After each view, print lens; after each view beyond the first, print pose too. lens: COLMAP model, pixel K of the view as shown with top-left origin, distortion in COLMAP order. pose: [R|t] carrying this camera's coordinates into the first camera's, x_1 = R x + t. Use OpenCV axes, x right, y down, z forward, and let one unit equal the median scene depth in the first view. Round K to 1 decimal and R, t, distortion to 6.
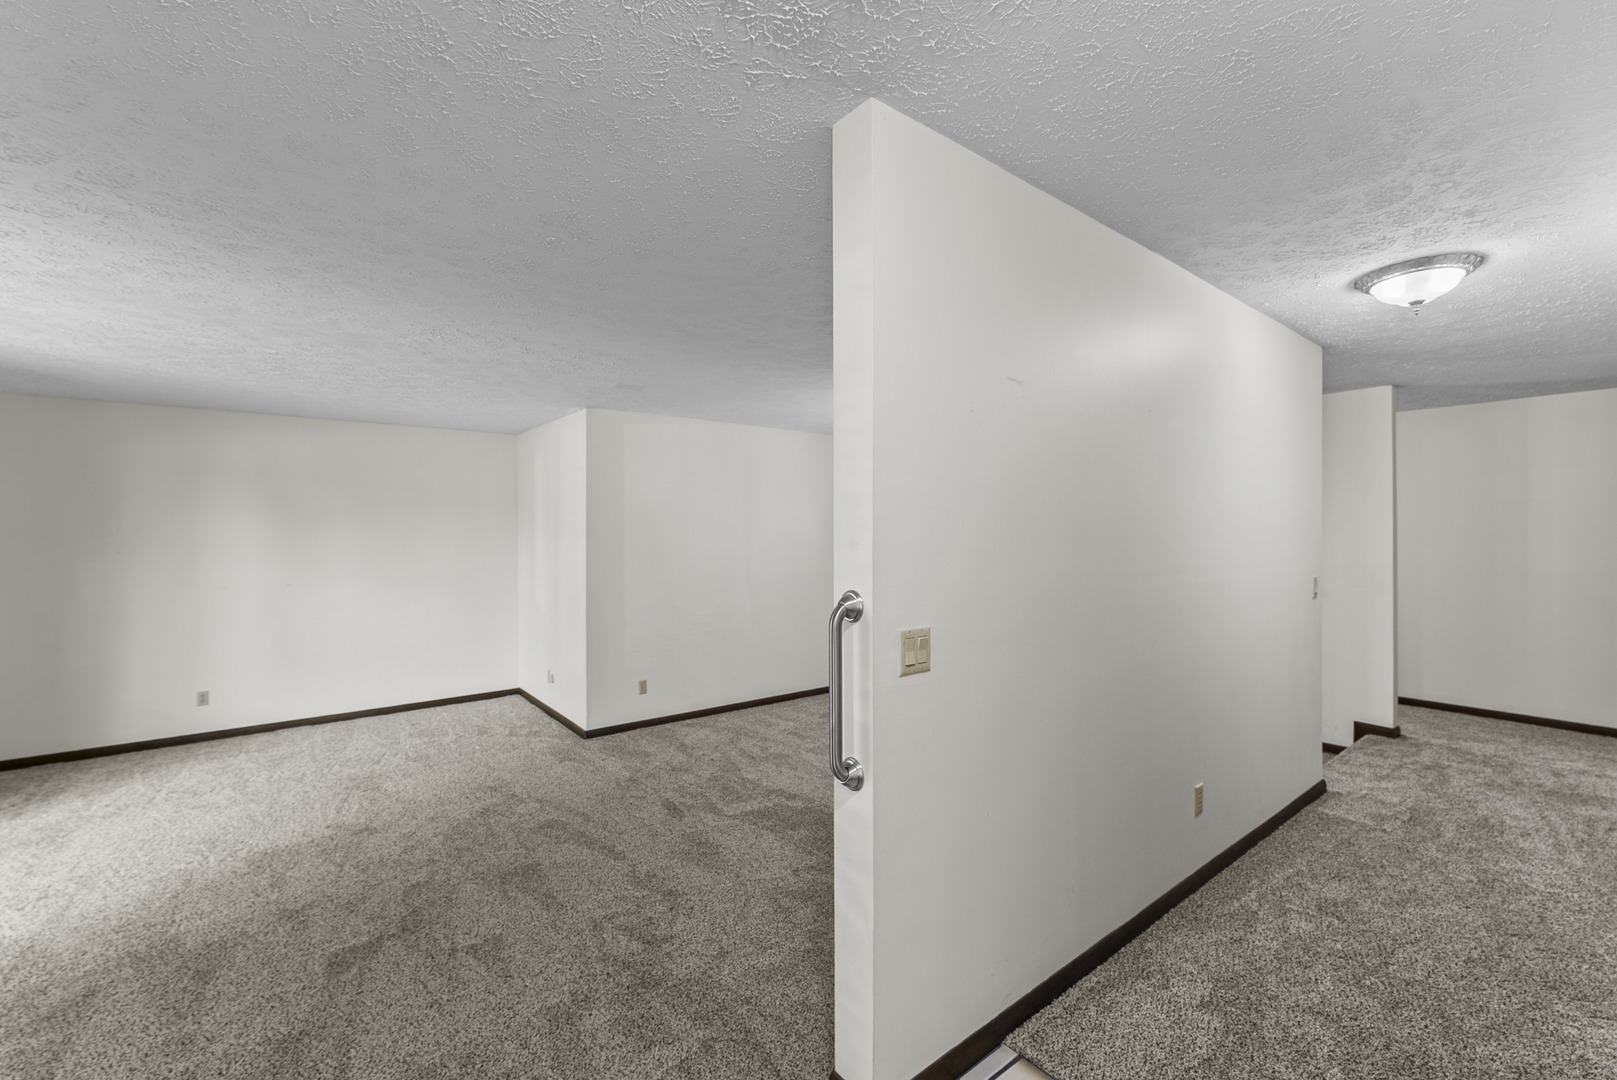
lens RADIAL K [[657.4, 0, 808.5], [0, 657.4, 540.0], [0, 0, 1]] dist [-0.000735, 0.000035]
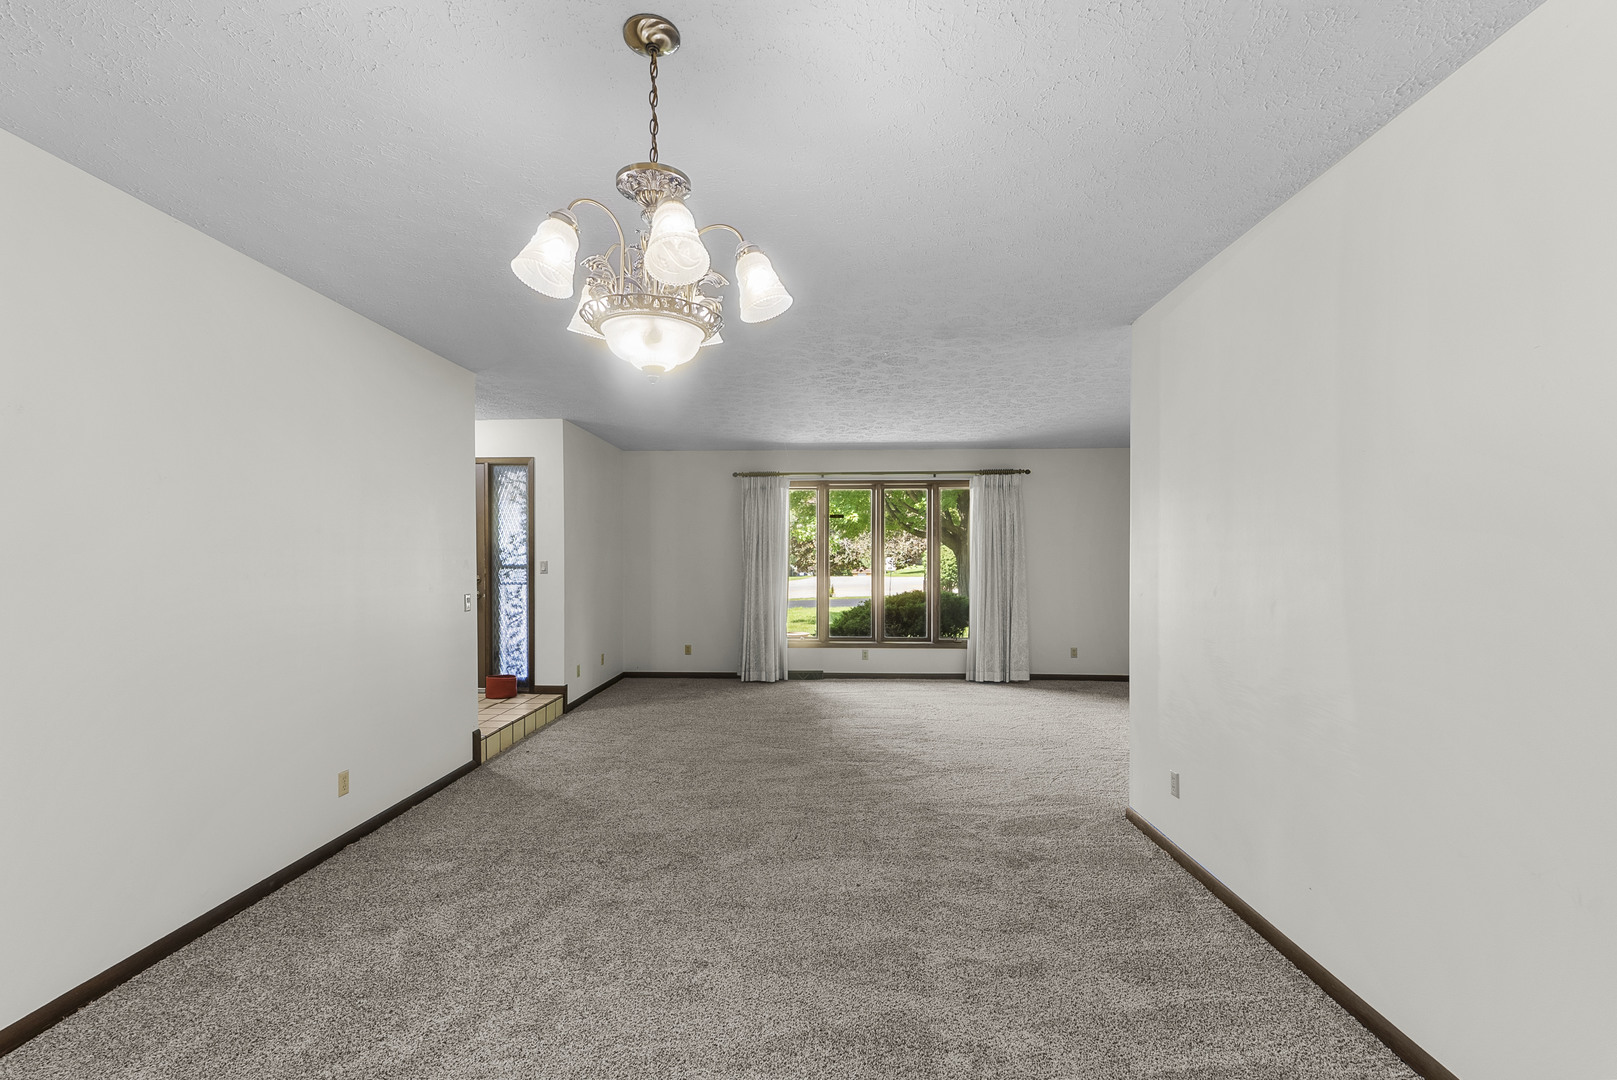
lens RADIAL K [[683.4, 0, 799.8], [0, 683.4, 559.8], [0, 0, 1]] dist [0.000177, -0.000151]
pose [[-0.649545, 0.008235, -0.760279, 0.473530], [0.002011, 0.999956, 0.009113, 0.036007], [0.760321, 0.004390, -0.649533, 1.380934]]
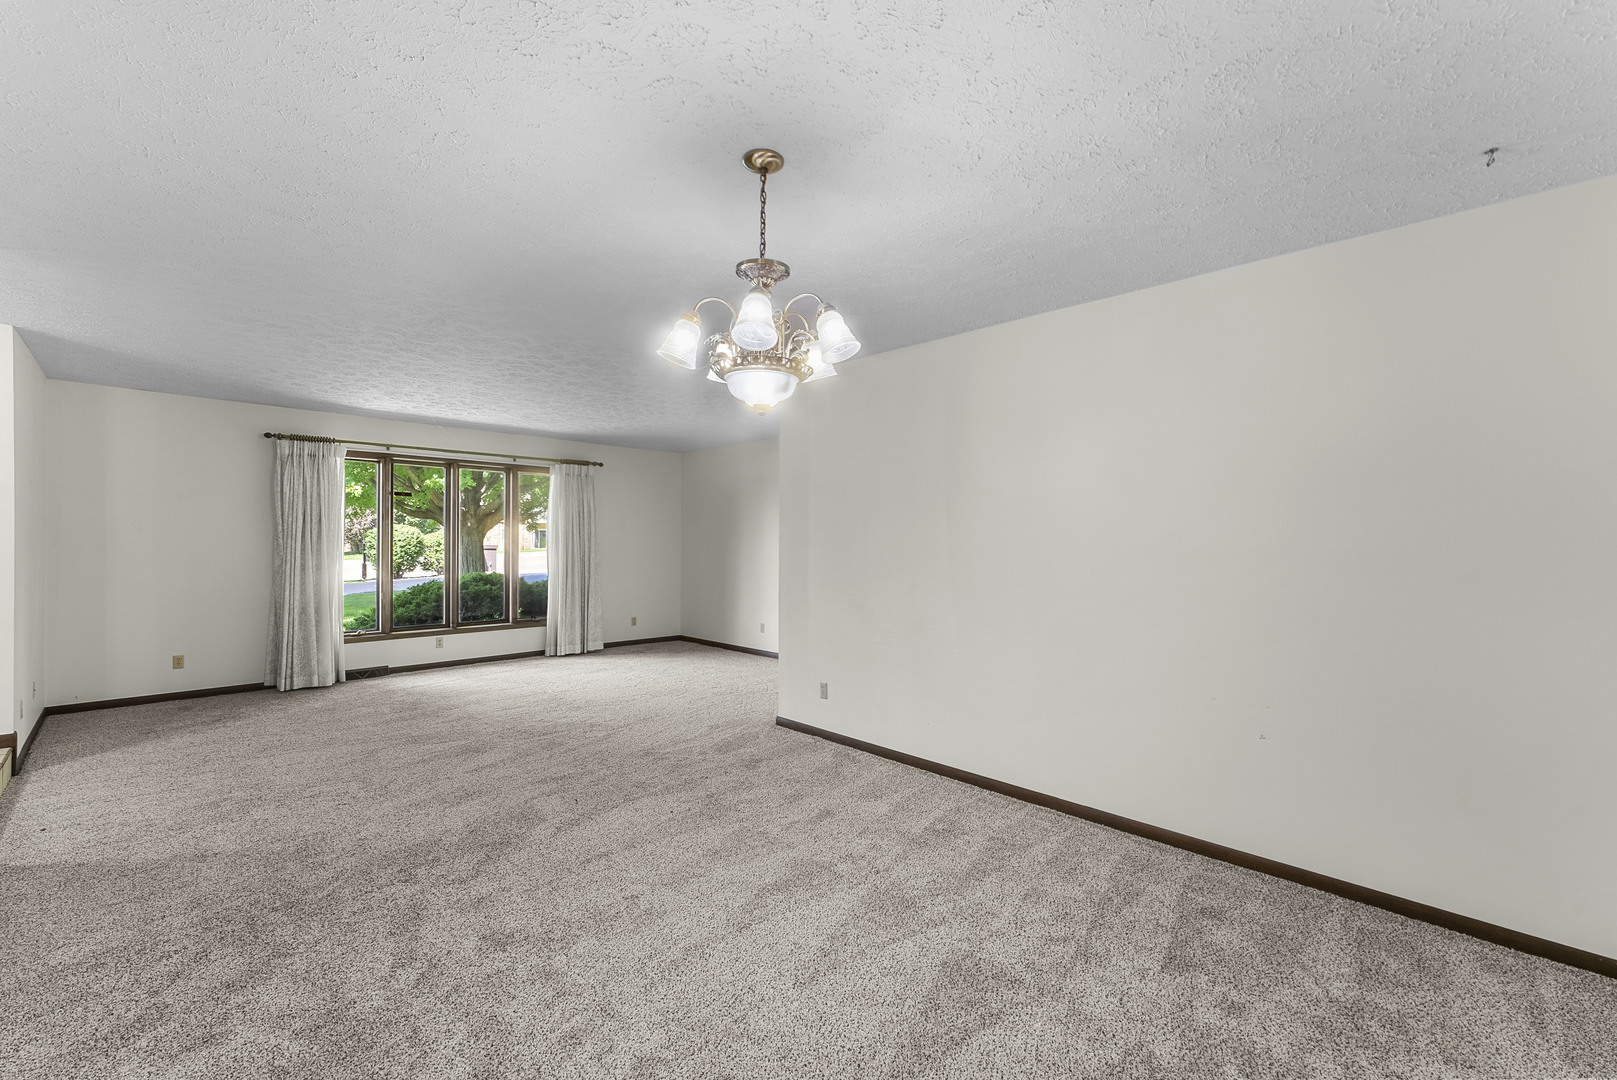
lens RADIAL K [[657.4, 0, 808.5], [0, 657.4, 540.0], [0, 0, 1]] dist [-0.000735, 0.000035]
pose [[0.118754, 0.005600, -0.992908, 0.716769], [-0.010301, 0.999937, 0.004407, 0.031417], [0.992870, 0.009704, 0.118804, 1.069239]]
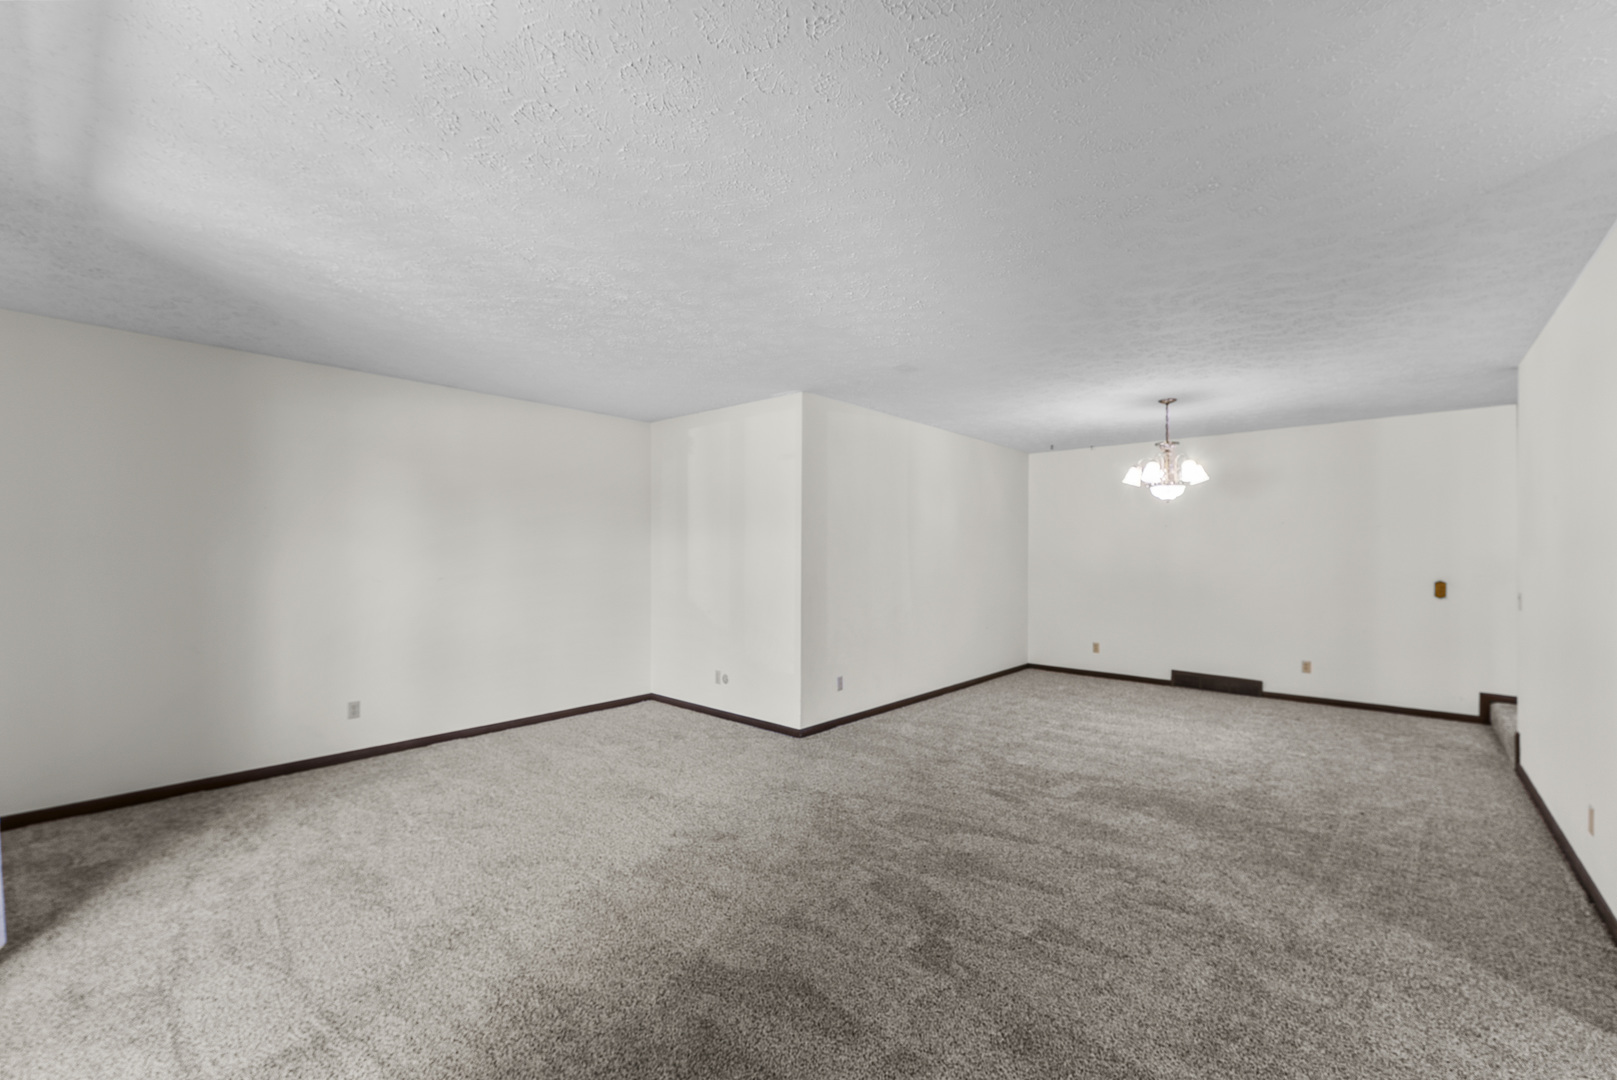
lens RADIAL K [[647.0, 0, 809.2], [0, 647.0, 558.5], [0, 0, 1]] dist [0.000840, -0.000084]
pose [[0.984567, 0.006018, 0.174903, -0.566946], [-0.006268, 0.999980, 0.000875, 0.046921], [-0.174894, -0.001958, 0.984585, 0.082810]]
